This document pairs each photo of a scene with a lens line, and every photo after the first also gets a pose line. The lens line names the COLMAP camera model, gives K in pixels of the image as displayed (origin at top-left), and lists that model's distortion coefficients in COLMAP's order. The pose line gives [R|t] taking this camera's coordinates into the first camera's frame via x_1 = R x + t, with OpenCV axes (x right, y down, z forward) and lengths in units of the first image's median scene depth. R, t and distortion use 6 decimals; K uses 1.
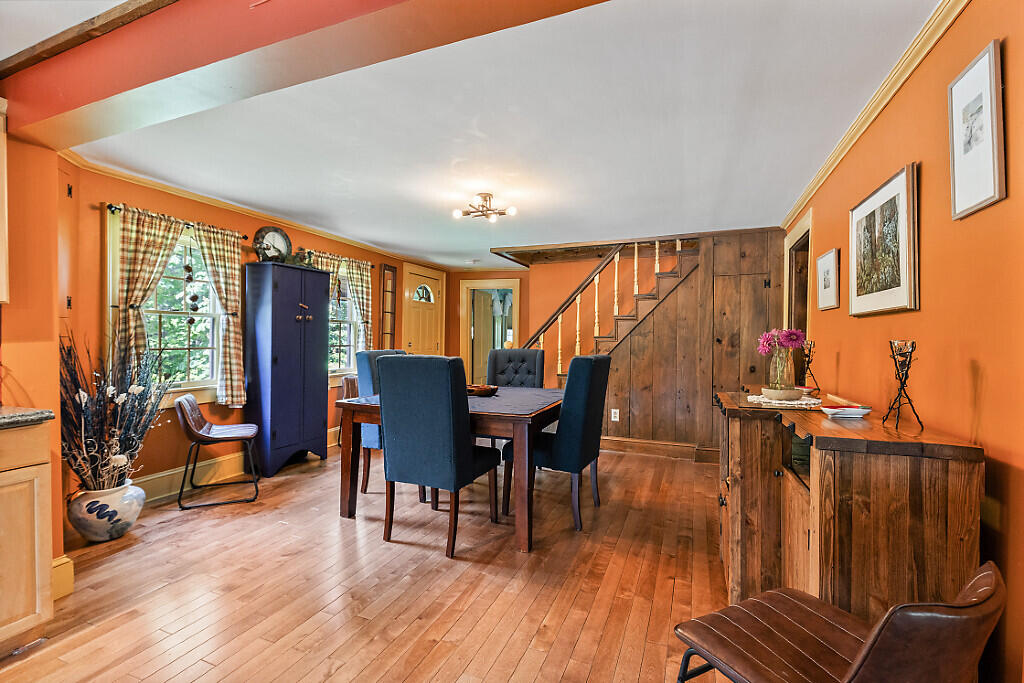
lens RADIAL K [[465.6, 0, 510.9], [0, 465.6, 335.5], [0, 0, 1]] dist [0.005437, -0.000538]
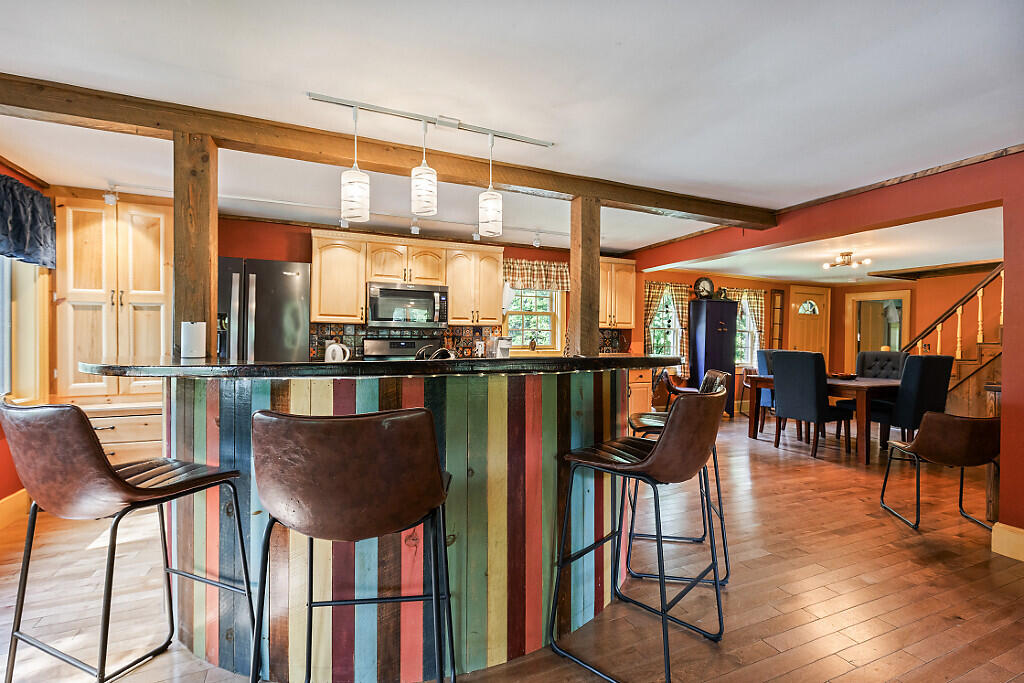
lens RADIAL K [[465.6, 0, 512.9], [0, 465.6, 341.4], [0, 0, 1]] dist [0.005437, -0.000538]
pose [[0.718131, 0.008550, -0.695856, 0.185761], [-0.006246, 0.999963, 0.005841, -0.001206], [0.695880, 0.000151, 0.718158, -0.732734]]
